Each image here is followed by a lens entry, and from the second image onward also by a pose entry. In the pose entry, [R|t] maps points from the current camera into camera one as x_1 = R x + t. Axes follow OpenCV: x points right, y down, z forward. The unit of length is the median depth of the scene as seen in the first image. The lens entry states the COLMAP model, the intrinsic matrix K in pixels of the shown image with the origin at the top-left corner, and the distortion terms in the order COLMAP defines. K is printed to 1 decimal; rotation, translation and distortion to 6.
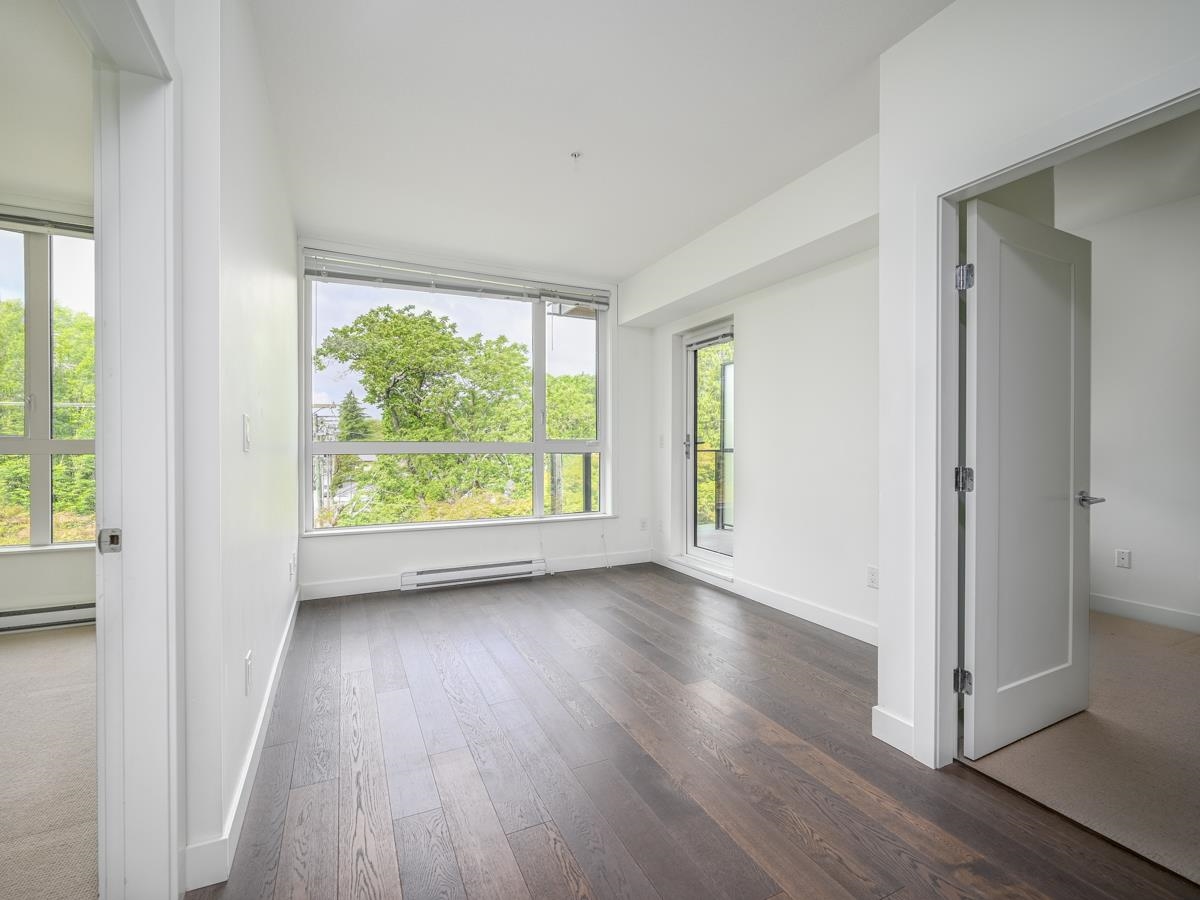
lens RADIAL K [[532.1, 0, 597.0], [0, 532.1, 448.3], [0, 0, 1]] dist [-0.002061, -0.000228]
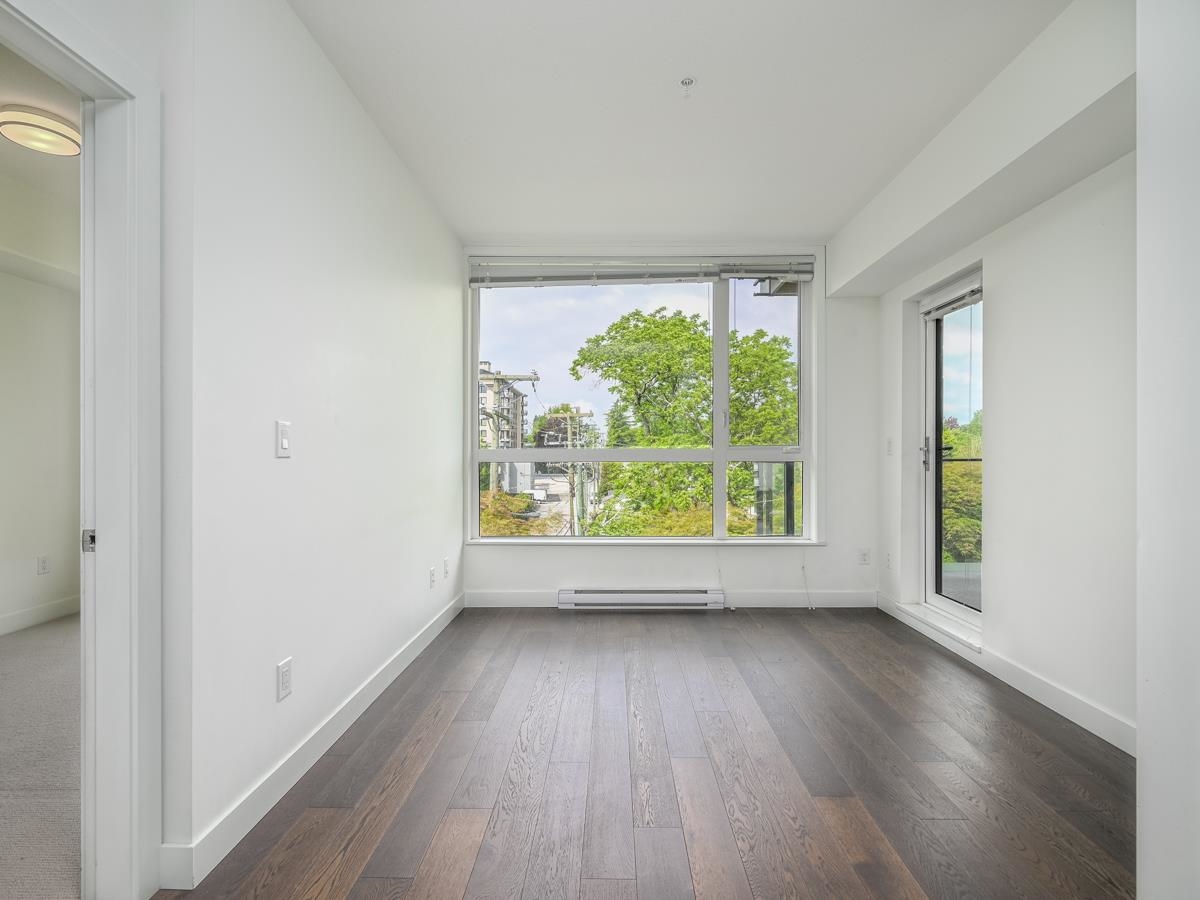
lens RADIAL K [[581.8, 0, 606.3], [0, 581.8, 453.7], [0, 0, 1]] dist [-0.001307, -0.000700]
pose [[0.895754, -0.001178, -0.444549, 0.130028], [-0.001097, 0.999988, -0.004859, 0.000968], [0.444549, 0.004840, 0.895741, 0.099814]]
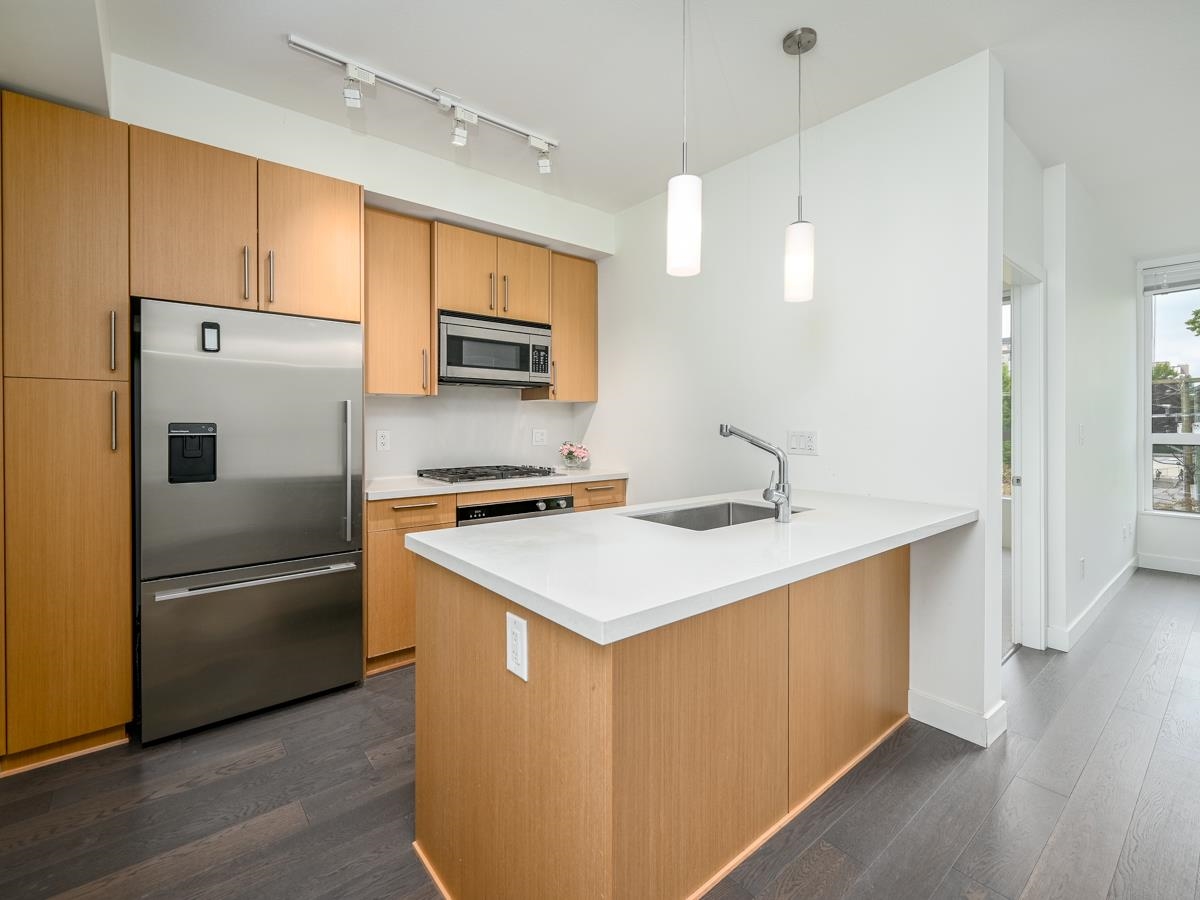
lens RADIAL K [[545.0, 0, 606.9], [0, 545.0, 425.9], [0, 0, 1]] dist [-0.002803, -0.000395]
pose [[0.246308, -0.000691, -0.969191, 0.252980], [-0.005655, 0.999982, -0.002151, -0.015422], [0.969175, 0.006011, 0.246300, -0.349942]]
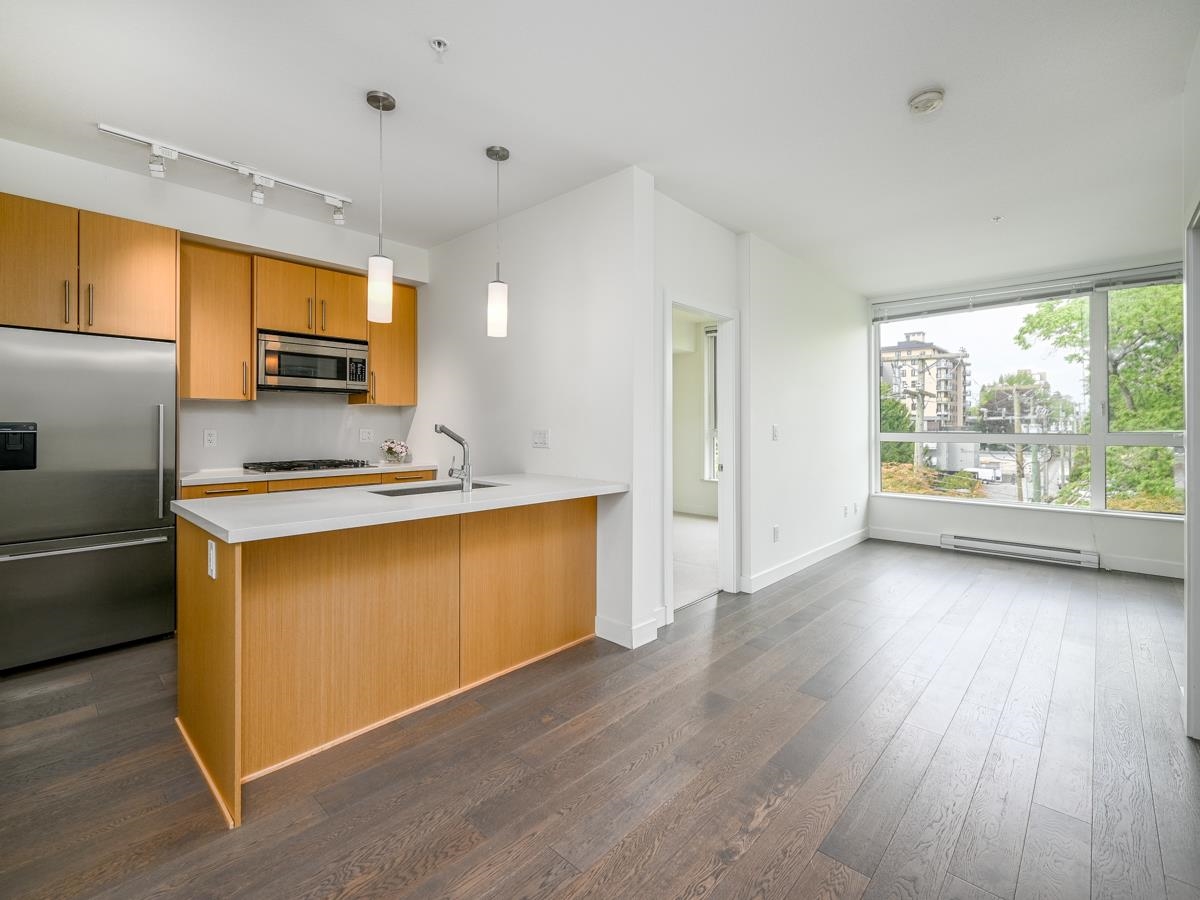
lens RADIAL K [[546.0, 0, 600.3], [0, 546.0, 423.2], [0, 0, 1]] dist [-0.001966, -0.000255]
pose [[0.365494, -0.006818, -0.930789, 0.467552], [-0.005981, 0.999935, -0.009674, -0.014790], [0.930794, 0.009103, 0.365430, -0.219700]]
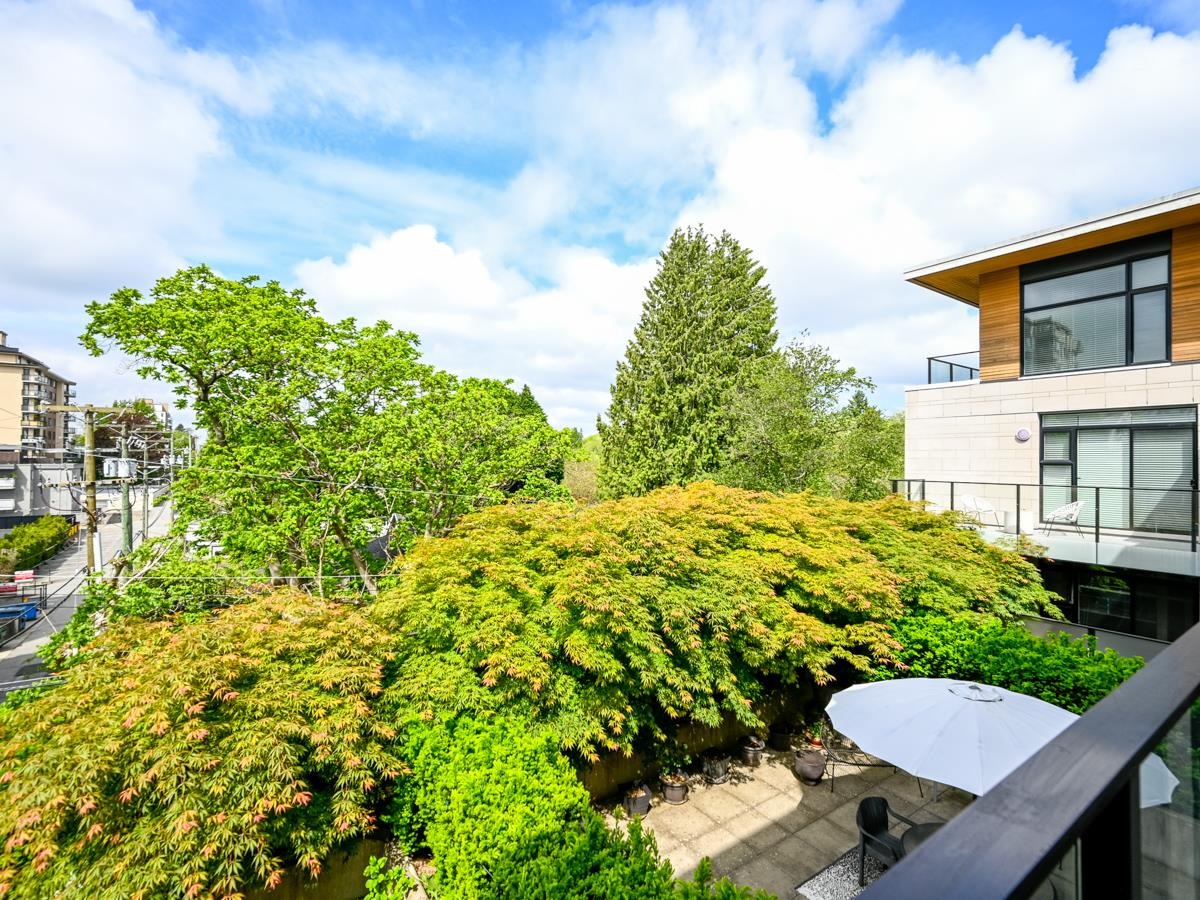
lens RADIAL K [[543.9, 0, 589.5], [0, 543.9, 458.1], [0, 0, 1]] dist [-0.013514, -0.000296]
pose [[0.988683, 0.006152, 0.149893, -0.026821], [-0.004625, 0.999934, -0.010532, -0.068292], [-0.149948, 0.009720, 0.988646, 1.123690]]
